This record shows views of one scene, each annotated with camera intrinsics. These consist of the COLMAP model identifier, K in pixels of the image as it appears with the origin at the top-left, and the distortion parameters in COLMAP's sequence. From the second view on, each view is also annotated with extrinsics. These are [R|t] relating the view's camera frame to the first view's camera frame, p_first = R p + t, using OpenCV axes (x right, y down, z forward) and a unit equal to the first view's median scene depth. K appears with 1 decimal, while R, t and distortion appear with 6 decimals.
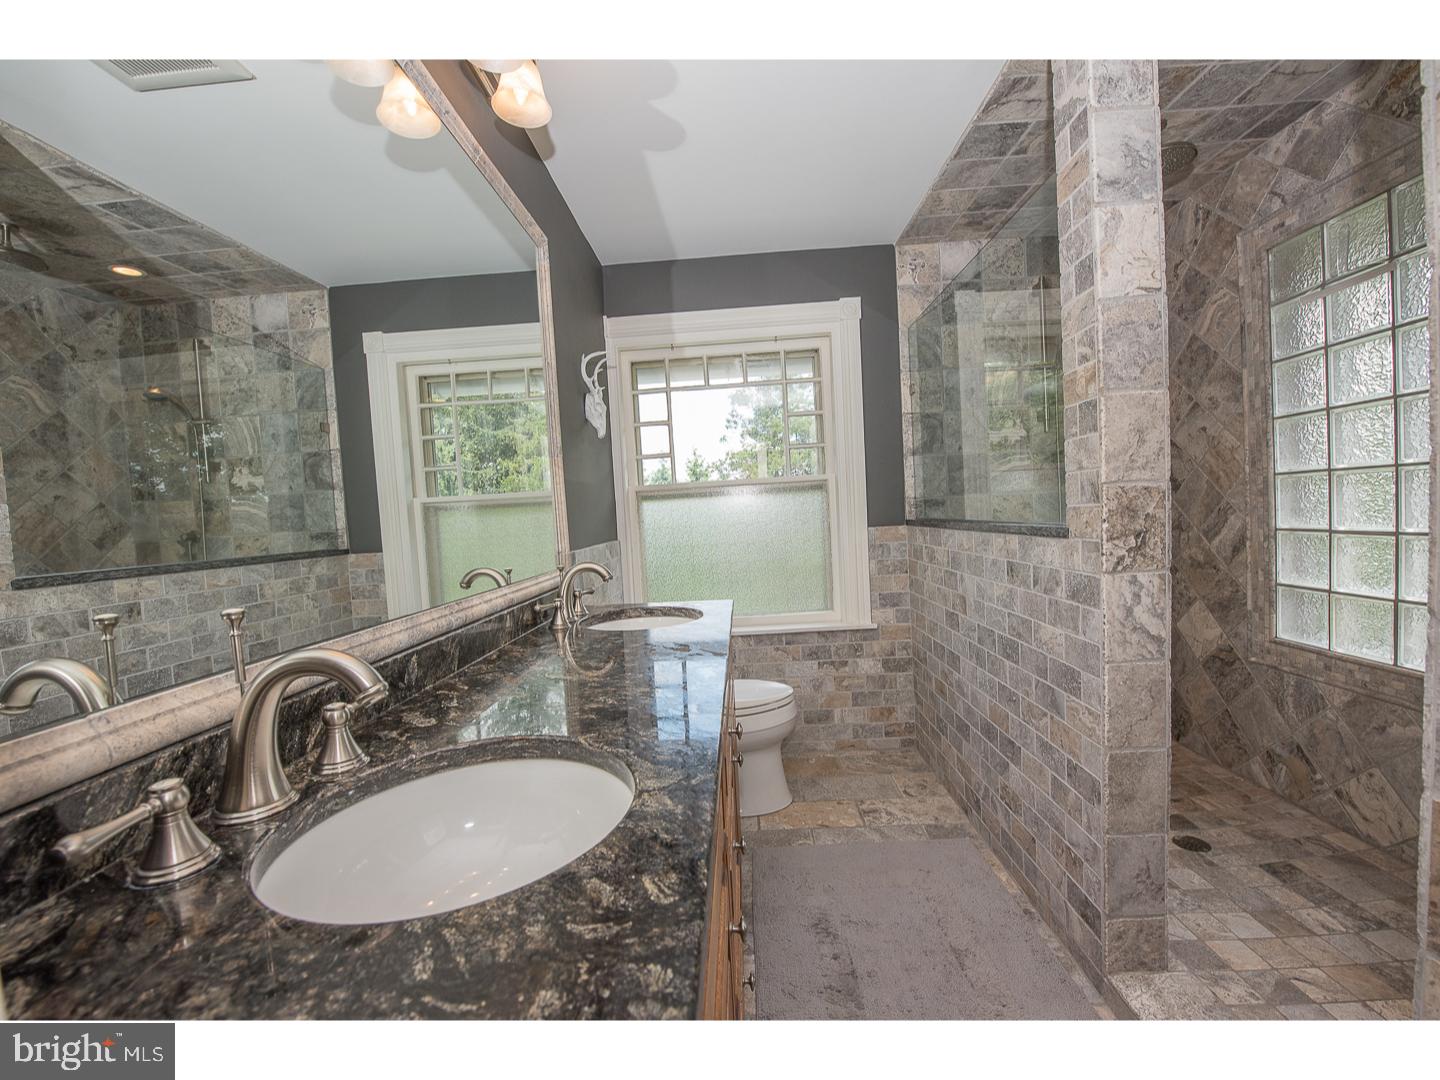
lens RADIAL K [[571.6, 0, 721.6], [0, 571.6, 542.1], [0, 0, 1]] dist [-0.013045, -0.005391]
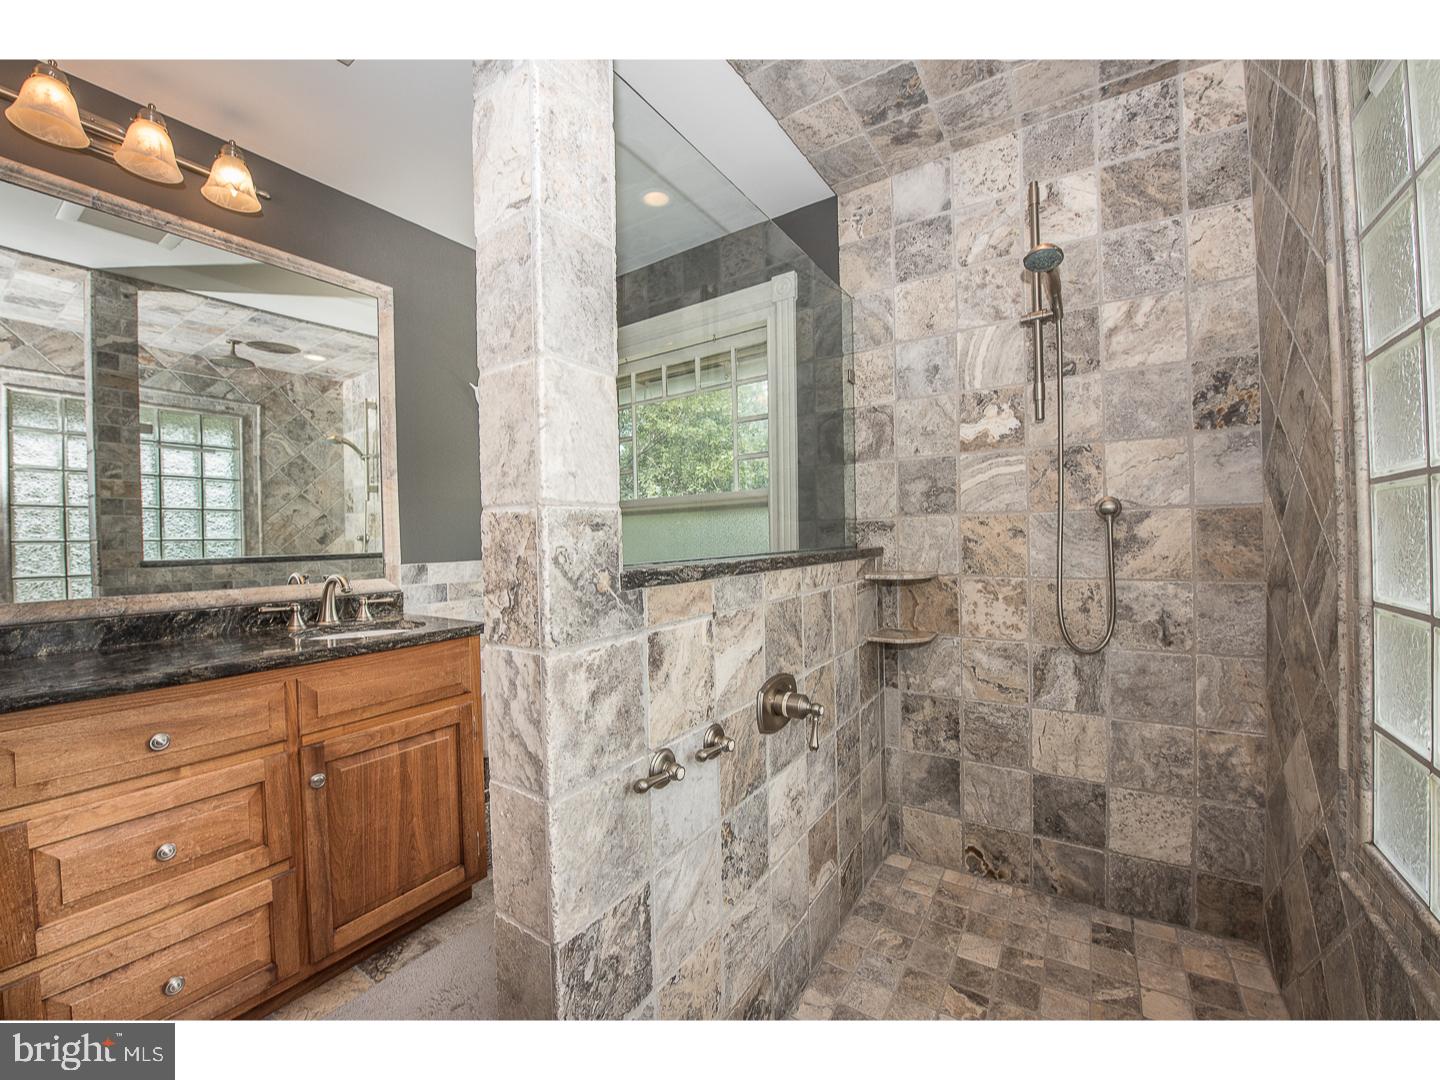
lens RADIAL K [[571.6, 0, 721.6], [0, 571.6, 542.1], [0, 0, 1]] dist [-0.013045, -0.005391]
pose [[0.853423, 0.035071, -0.520037, 0.636112], [-0.046371, 0.998886, -0.008733, -0.035577], [0.519151, 0.031568, 0.854099, 0.286393]]
